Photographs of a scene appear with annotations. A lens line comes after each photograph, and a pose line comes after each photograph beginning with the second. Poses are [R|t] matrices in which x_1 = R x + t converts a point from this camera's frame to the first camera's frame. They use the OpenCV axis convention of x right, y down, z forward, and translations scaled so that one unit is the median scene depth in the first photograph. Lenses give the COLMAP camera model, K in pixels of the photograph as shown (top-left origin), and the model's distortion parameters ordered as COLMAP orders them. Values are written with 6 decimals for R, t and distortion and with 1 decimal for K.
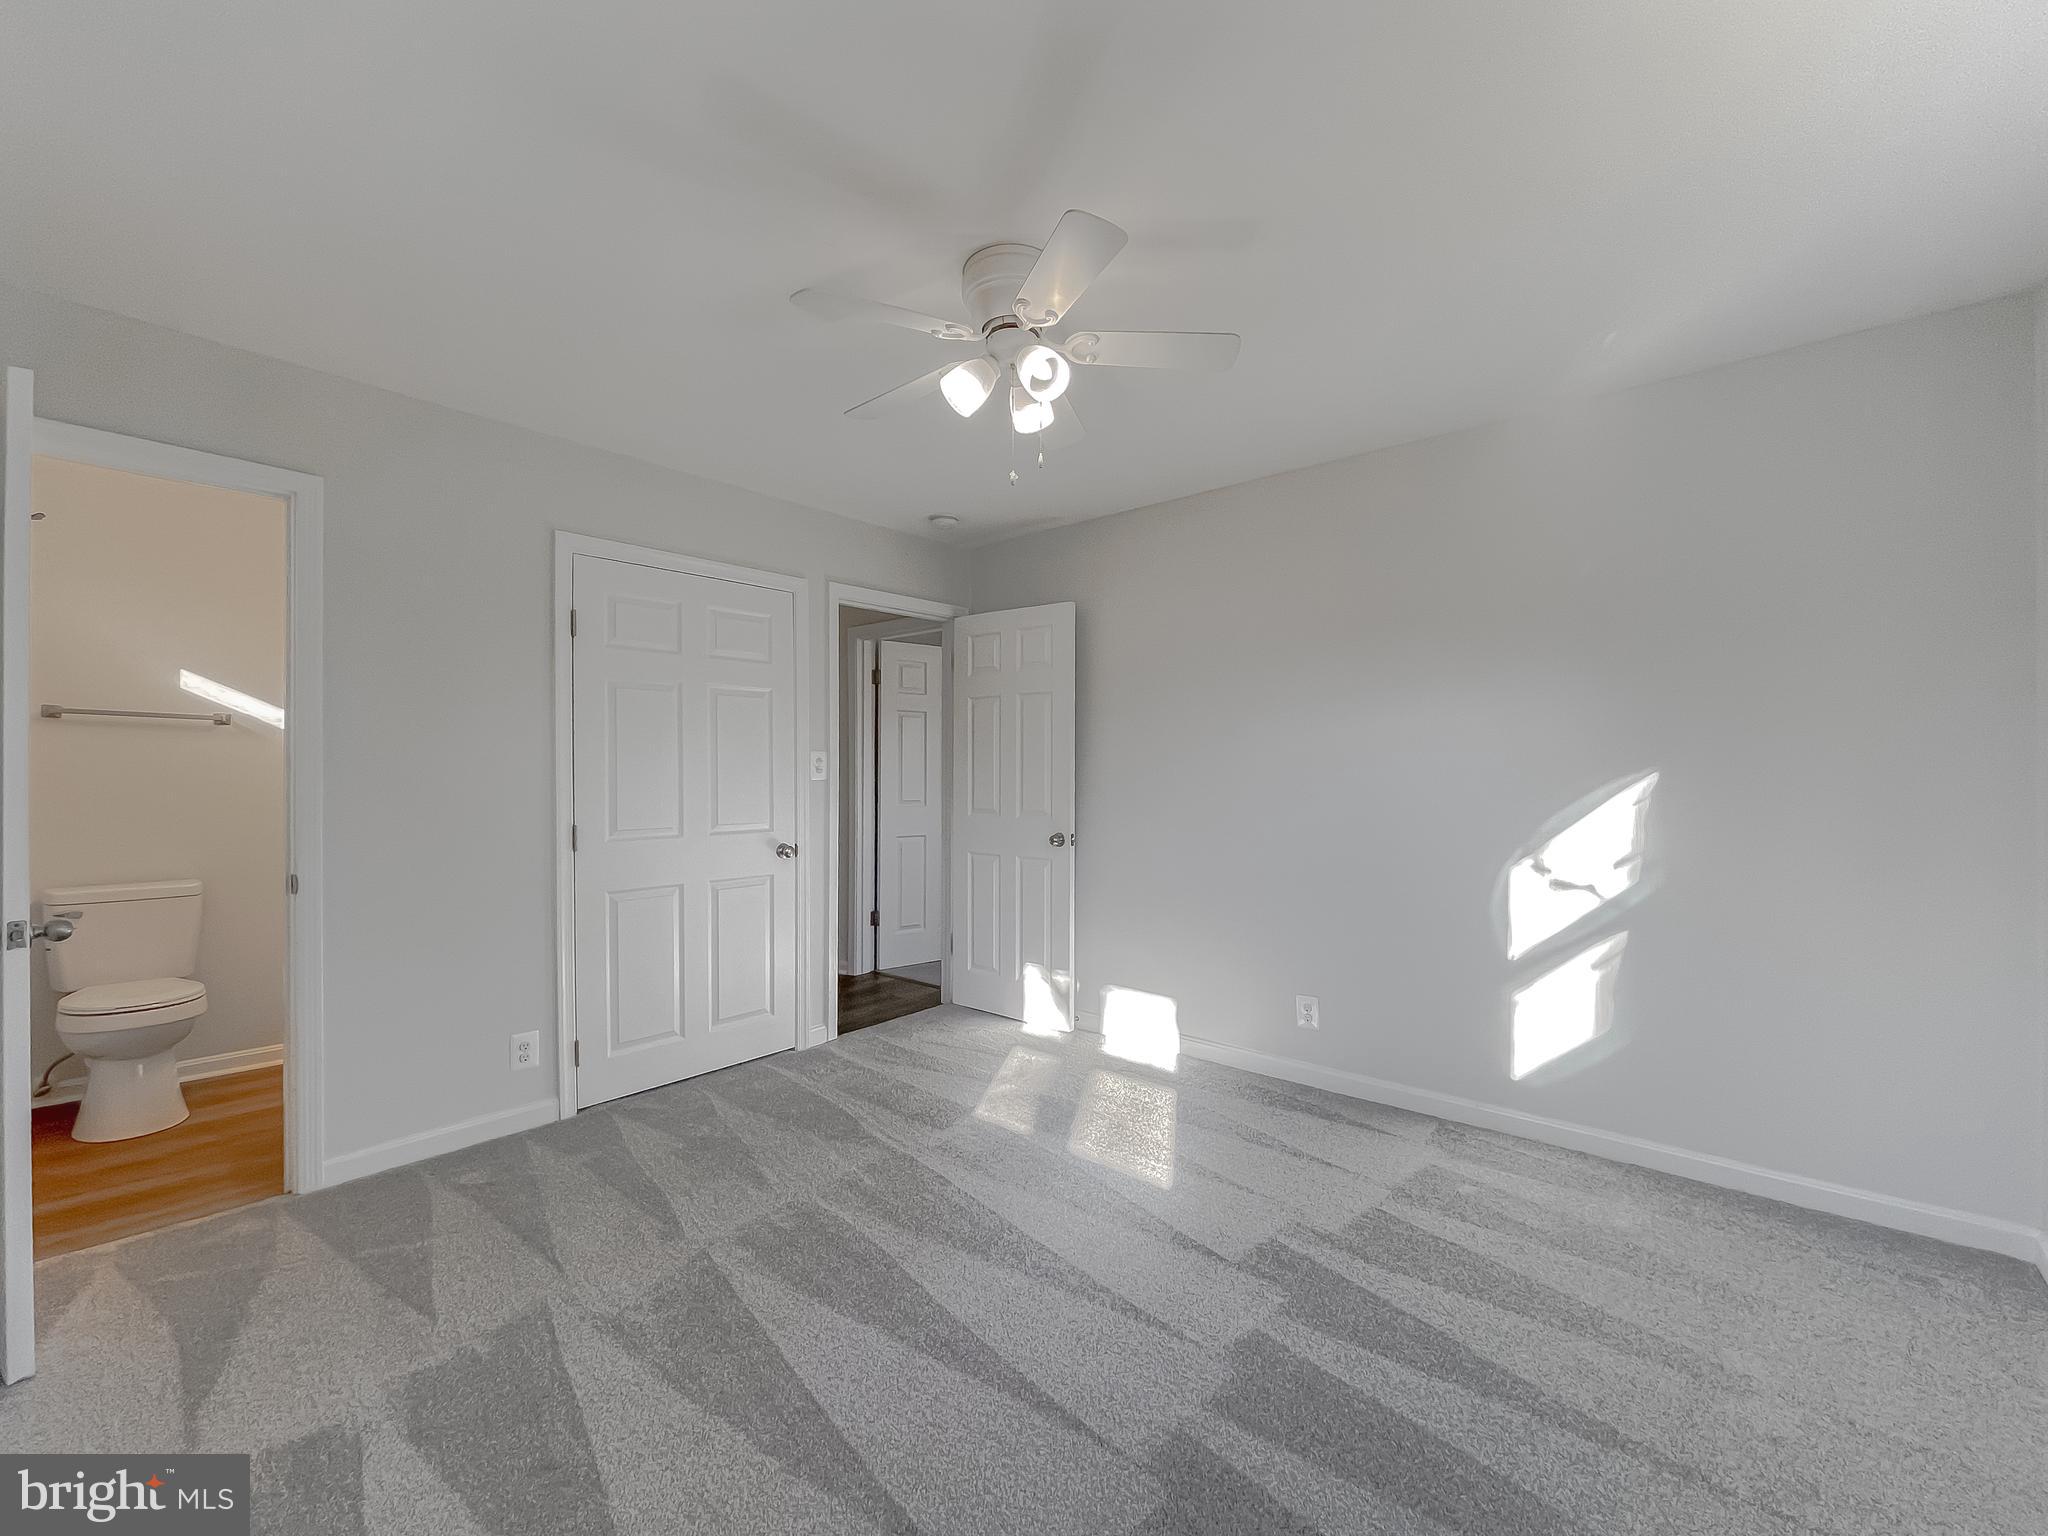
lens RADIAL K [[832.4, 0, 1015.3], [0, 832.4, 773.3], [0, 0, 1]] dist [-0.001843, 0.000042]
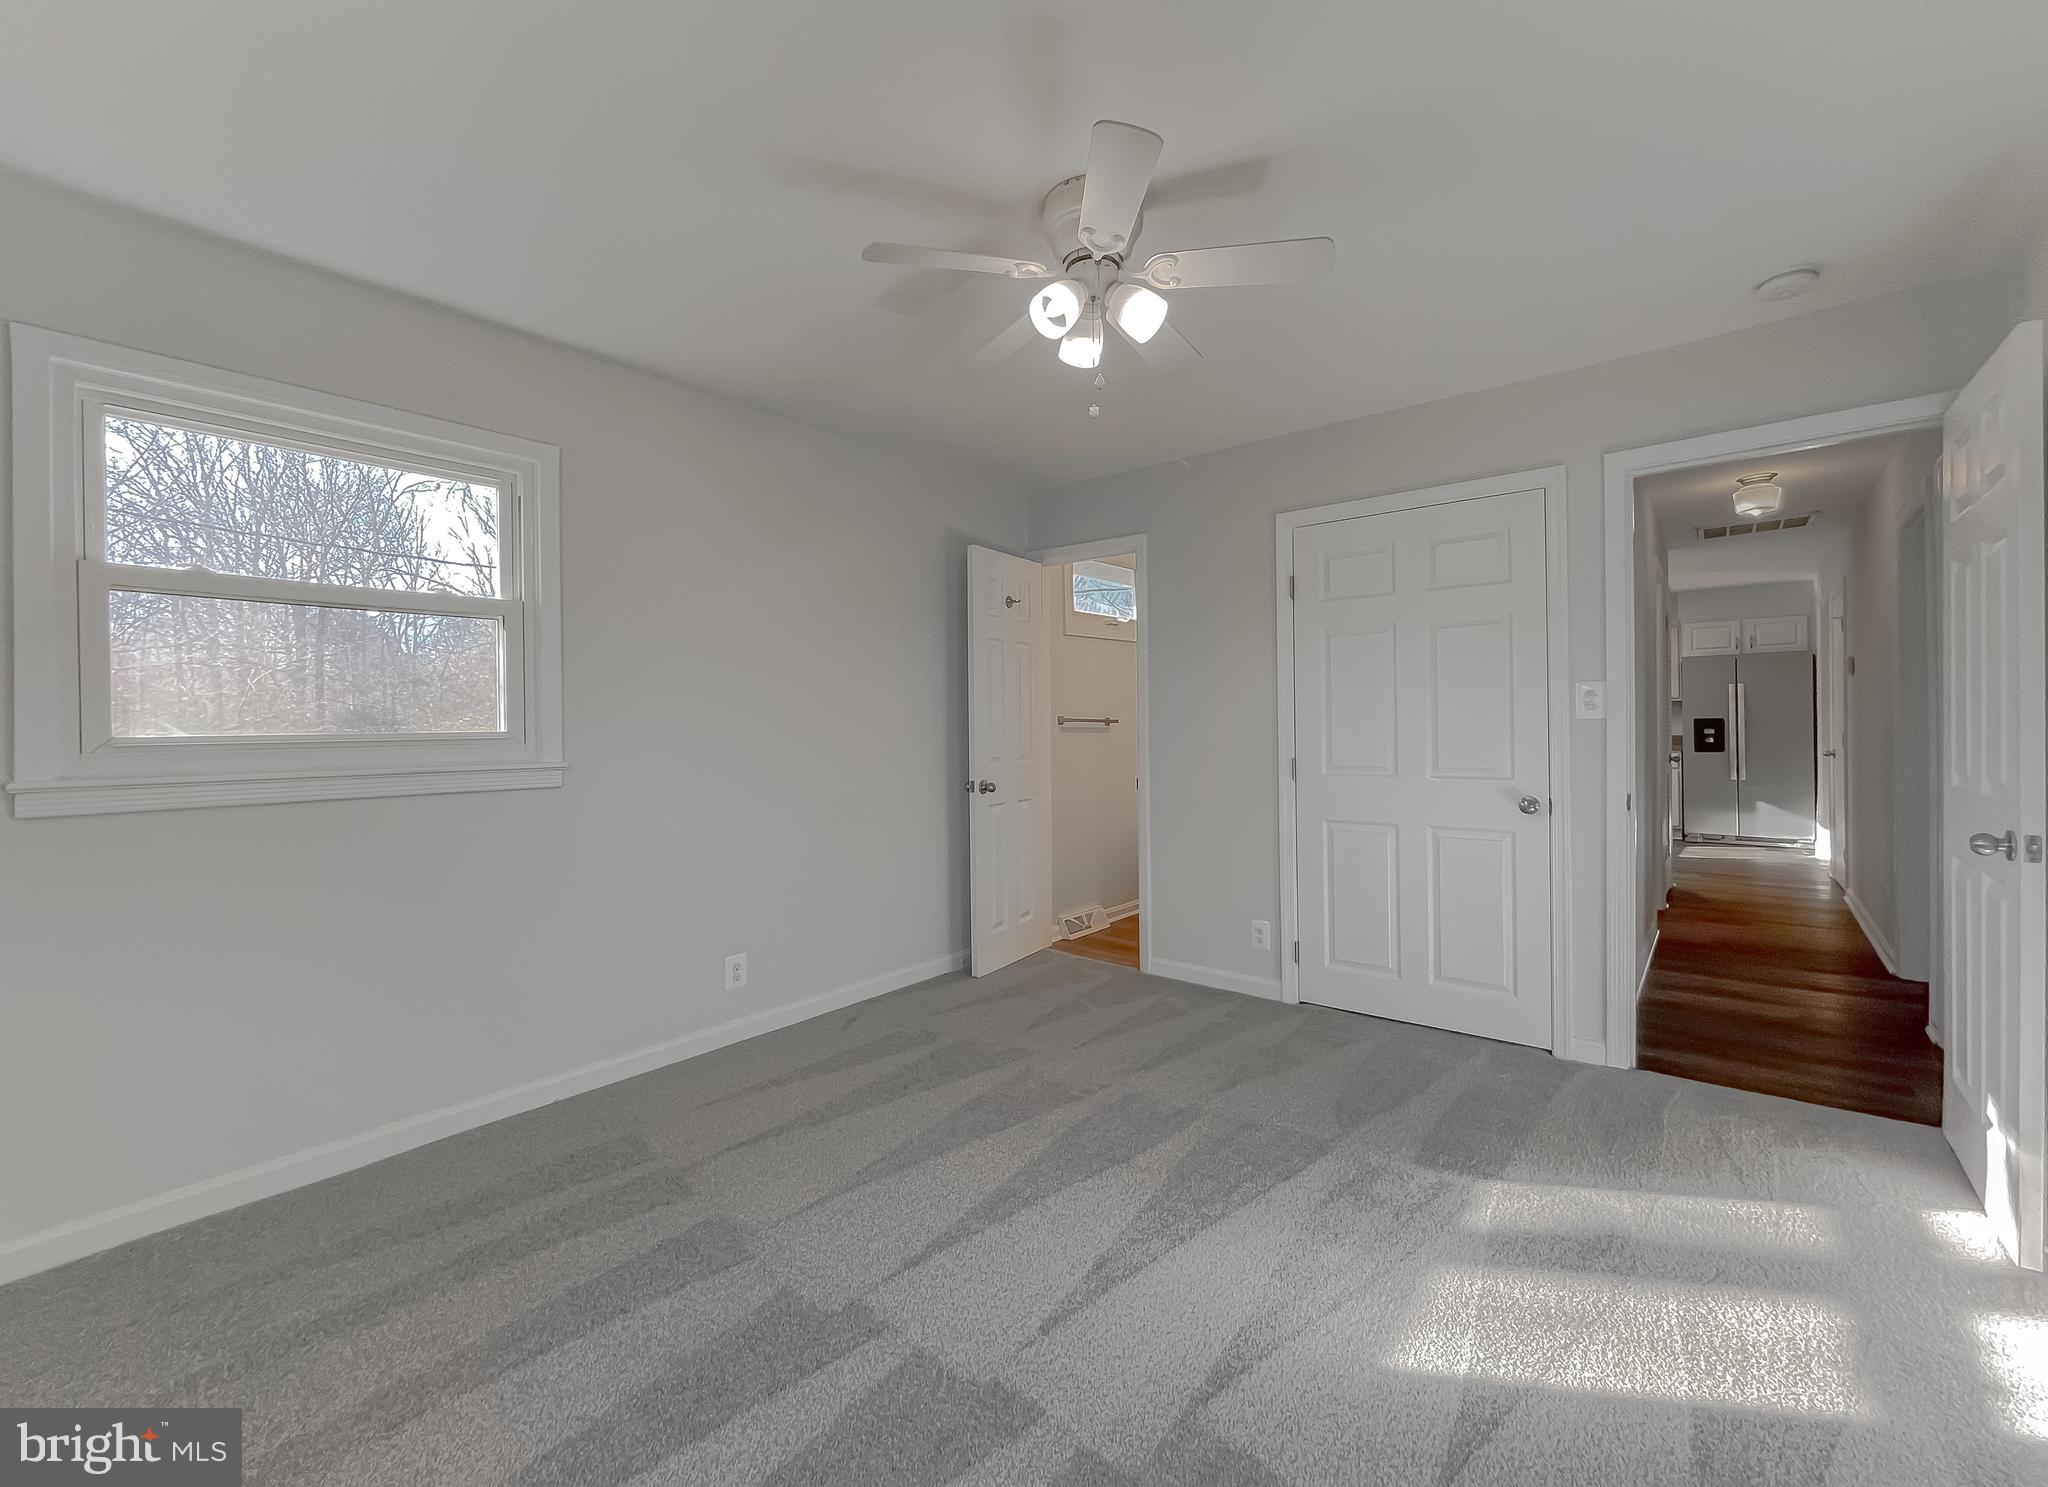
lens RADIAL K [[867.4, 0, 1066.8], [0, 867.4, 733.2], [0, 0, 1]] dist [0.037946, 0.000057]
pose [[0.085871, 0.012631, -0.996226, 0.678133], [0.010297, 0.999855, 0.013565, 0.006259], [0.996253, -0.011423, 0.085729, 0.577764]]
